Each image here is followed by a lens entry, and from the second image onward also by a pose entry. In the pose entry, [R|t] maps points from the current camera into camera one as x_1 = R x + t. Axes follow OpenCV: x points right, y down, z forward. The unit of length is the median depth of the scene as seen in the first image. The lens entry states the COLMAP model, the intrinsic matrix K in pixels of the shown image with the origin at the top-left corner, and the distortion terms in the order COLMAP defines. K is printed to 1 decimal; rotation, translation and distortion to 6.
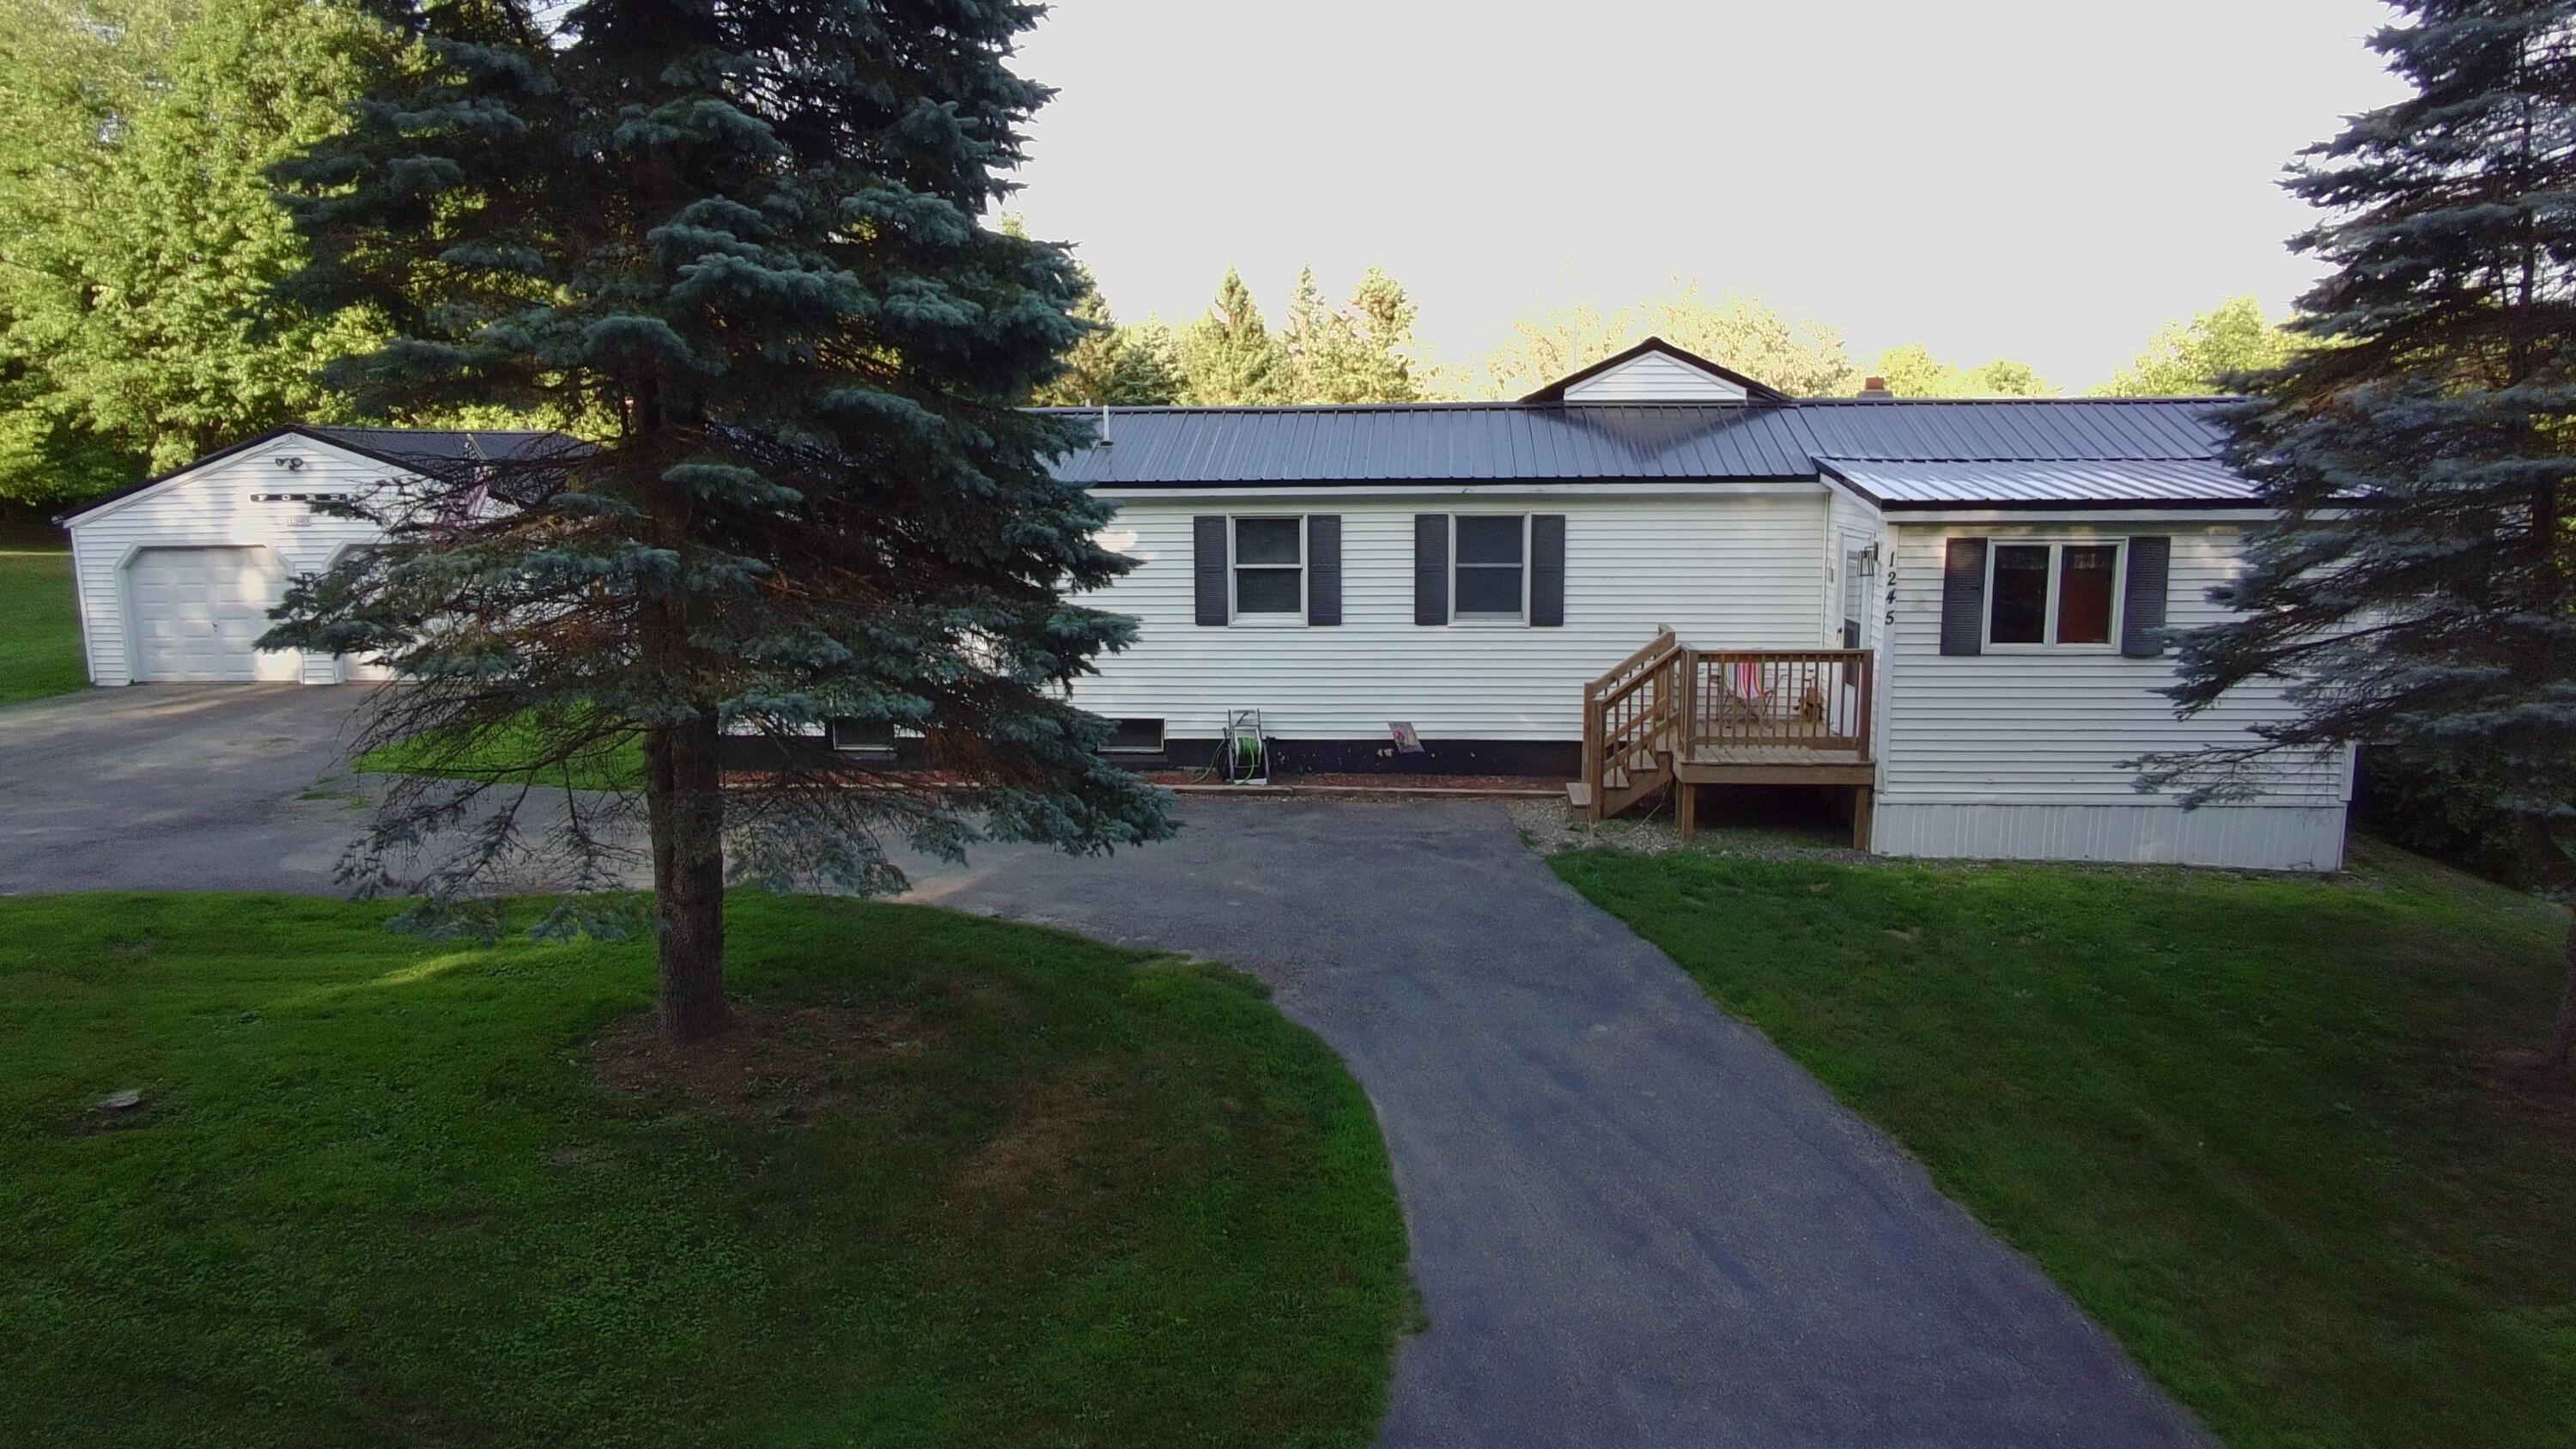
lens RADIAL K [[1595.6, 0, 1286.2], [0, 1595.6, 716.7], [0, 0, 1]] dist [-0.062552, 0.048997]
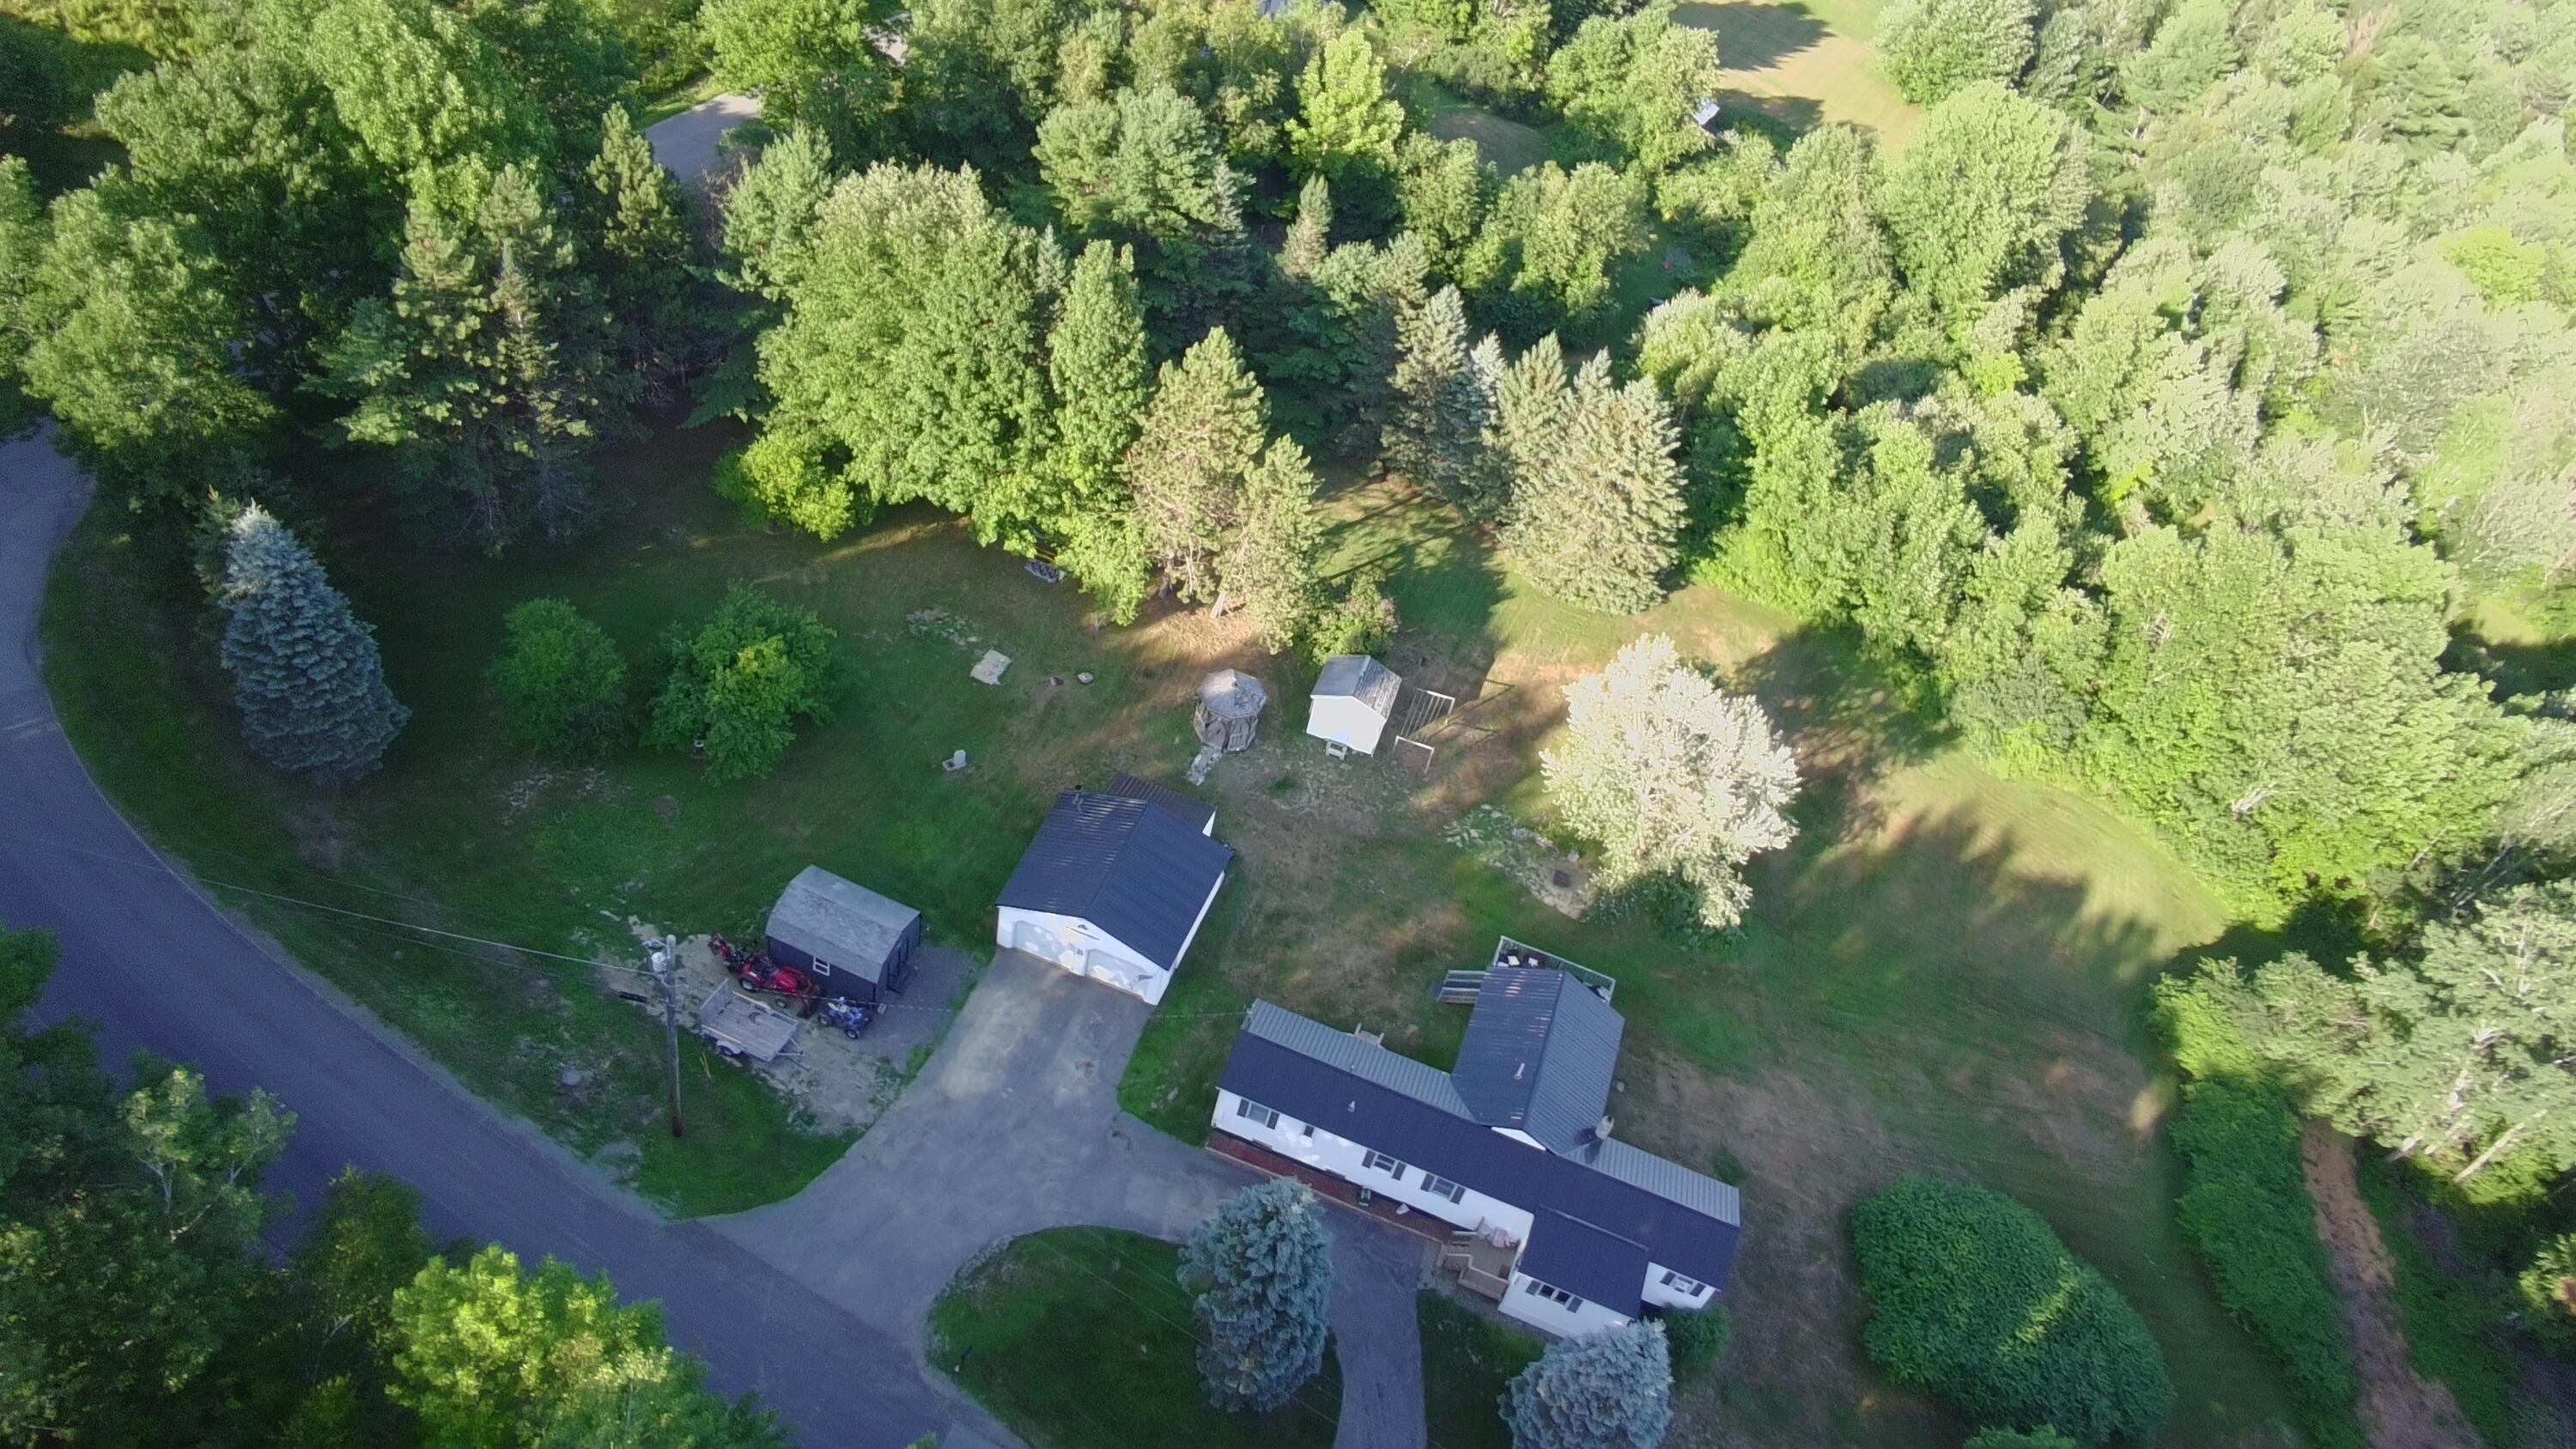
lens RADIAL K [[1609.5, 0, 1286.5], [0, 1609.5, 709.7], [0, 0, 1]] dist [-0.058751, 0.046478]
pose [[0.953396, 0.297203, -0.052019, -0.389668], [-0.221128, 0.805567, 0.549695, -3.295424], [0.205276, -0.512574, 0.833744, -1.735378]]
